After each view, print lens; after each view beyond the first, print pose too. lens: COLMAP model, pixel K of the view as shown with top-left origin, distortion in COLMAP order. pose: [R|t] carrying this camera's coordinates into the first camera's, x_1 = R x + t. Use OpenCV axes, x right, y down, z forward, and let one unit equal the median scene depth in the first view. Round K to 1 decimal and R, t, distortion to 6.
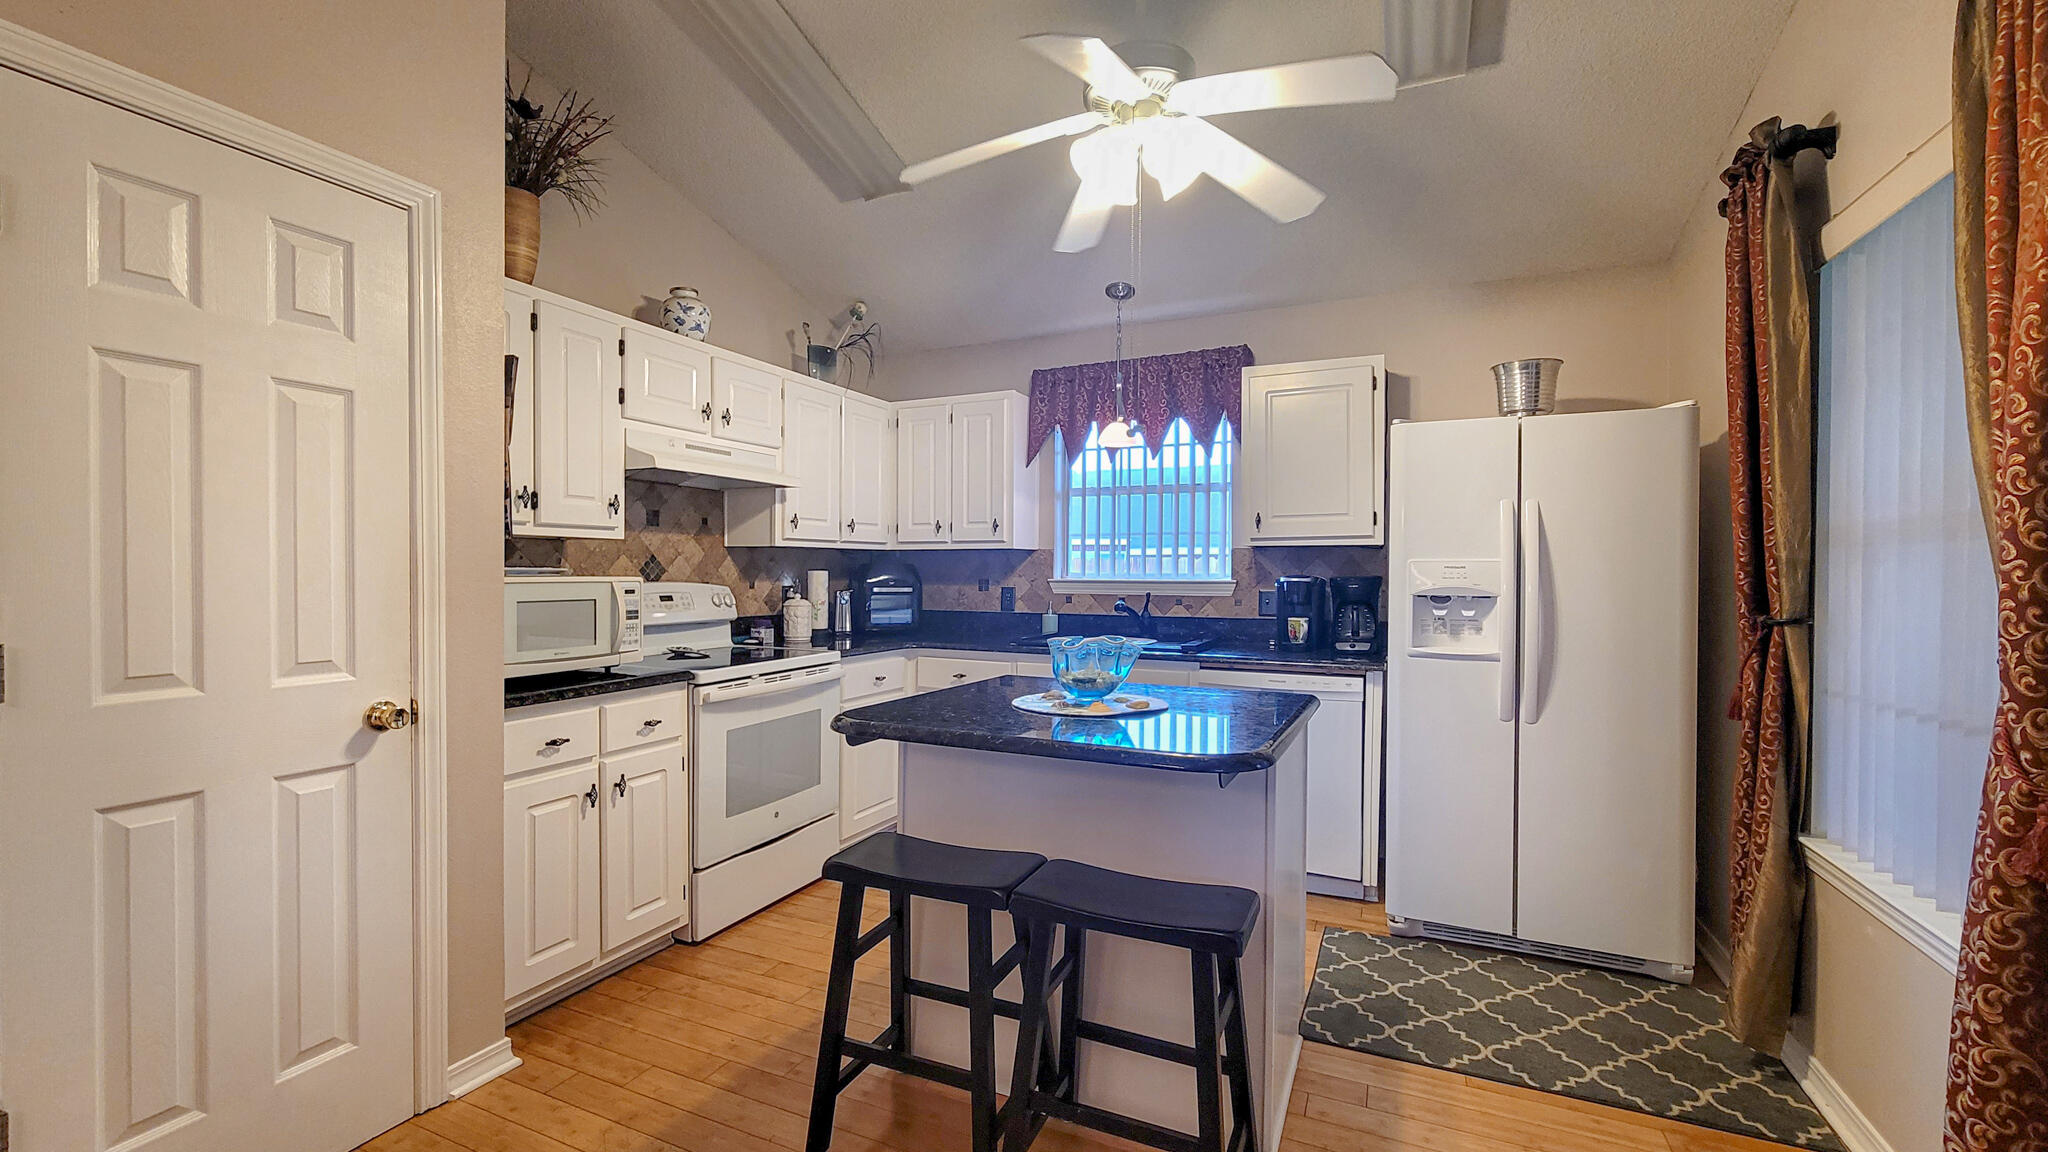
lens RADIAL K [[855.7, 0, 1017.6], [0, 855.7, 579.6], [0, 0, 1]] dist [-0.000401, -0.000625]
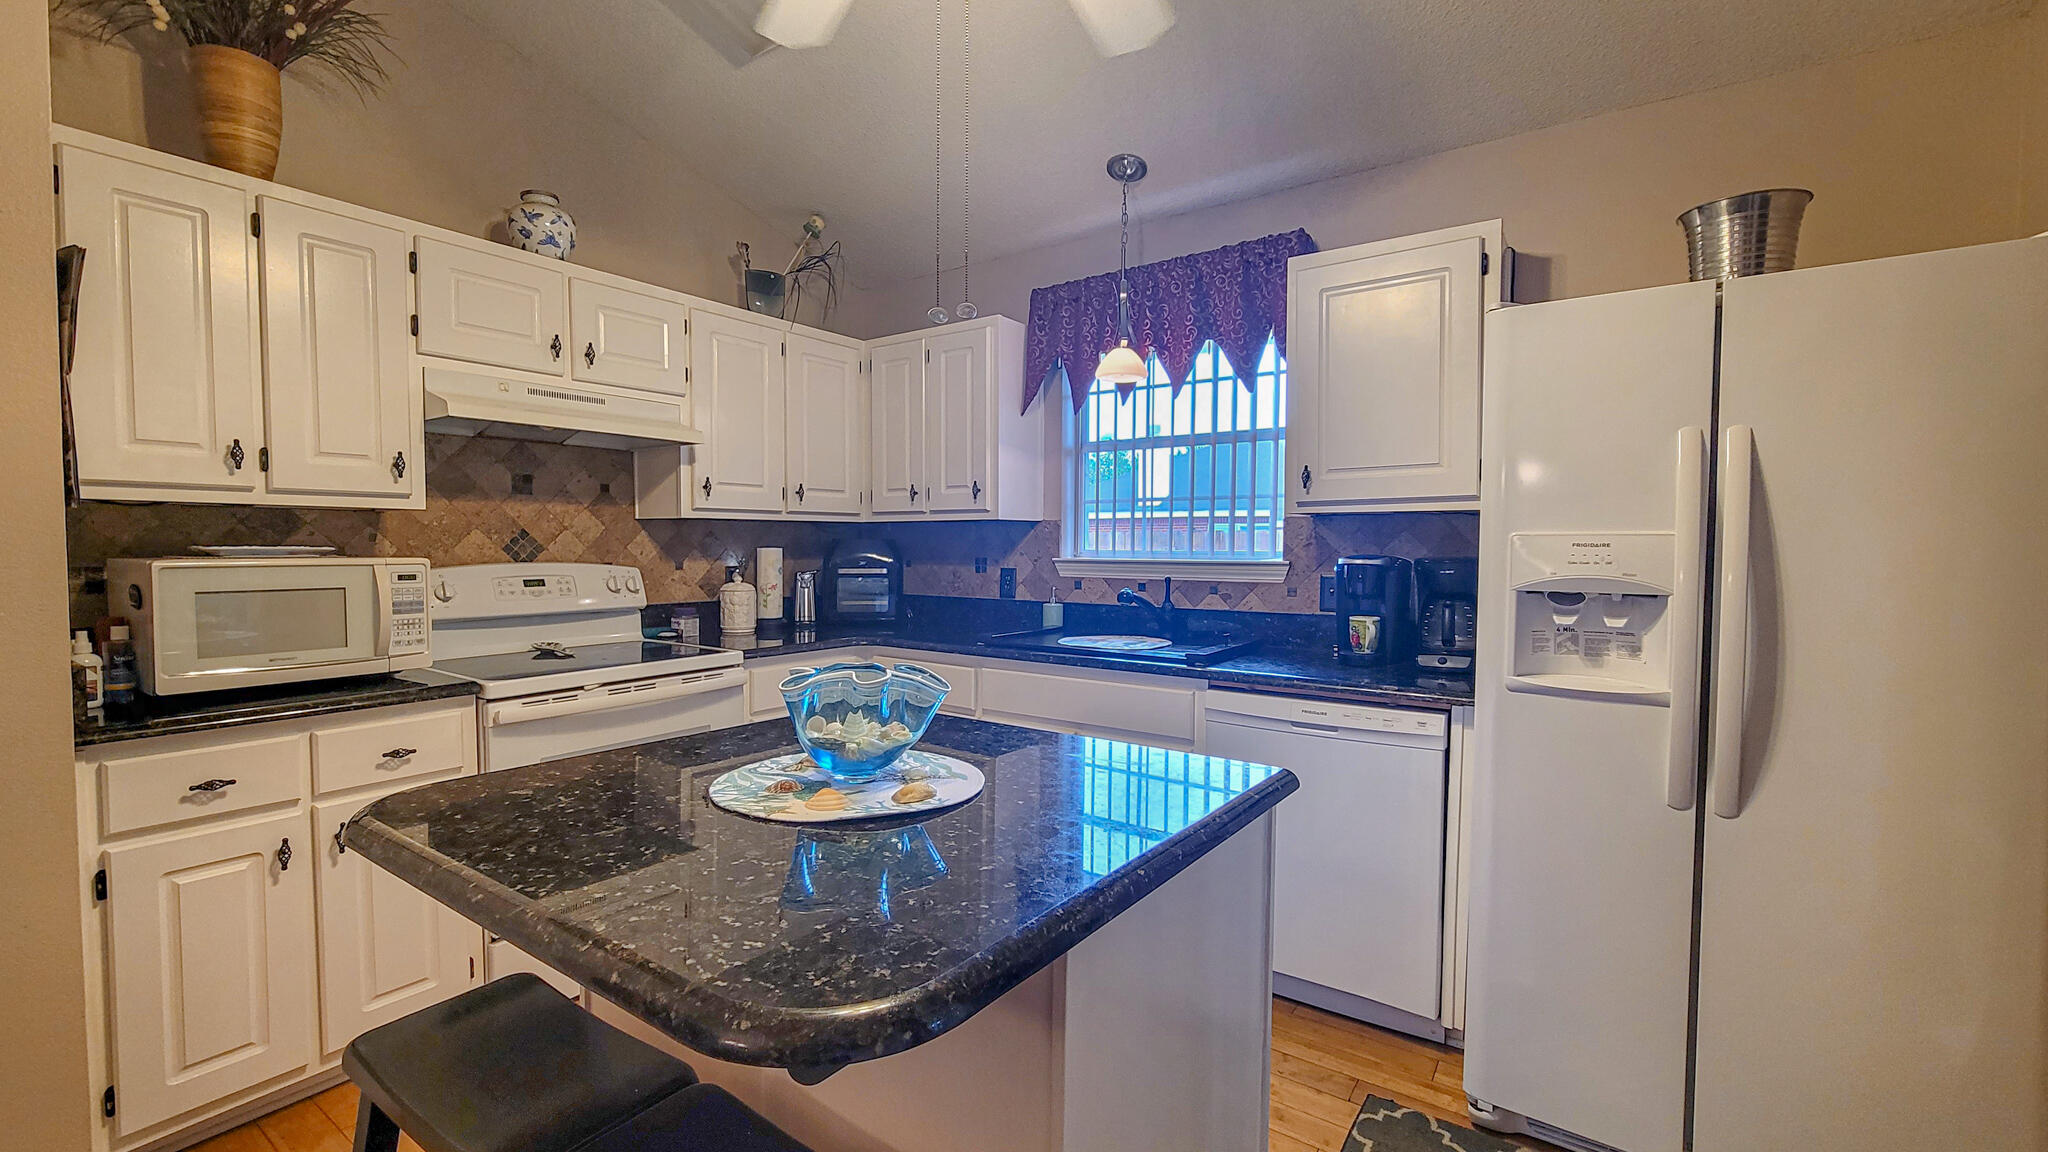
lens RADIAL K [[855.7, 0, 1017.6], [0, 855.7, 579.6], [0, 0, 1]] dist [-0.000401, -0.000625]
pose [[0.982800, 0.007028, -0.184542, 0.172405], [-0.001303, 0.999515, 0.031123, -0.006429], [0.184671, -0.030347, 0.982332, 0.257388]]
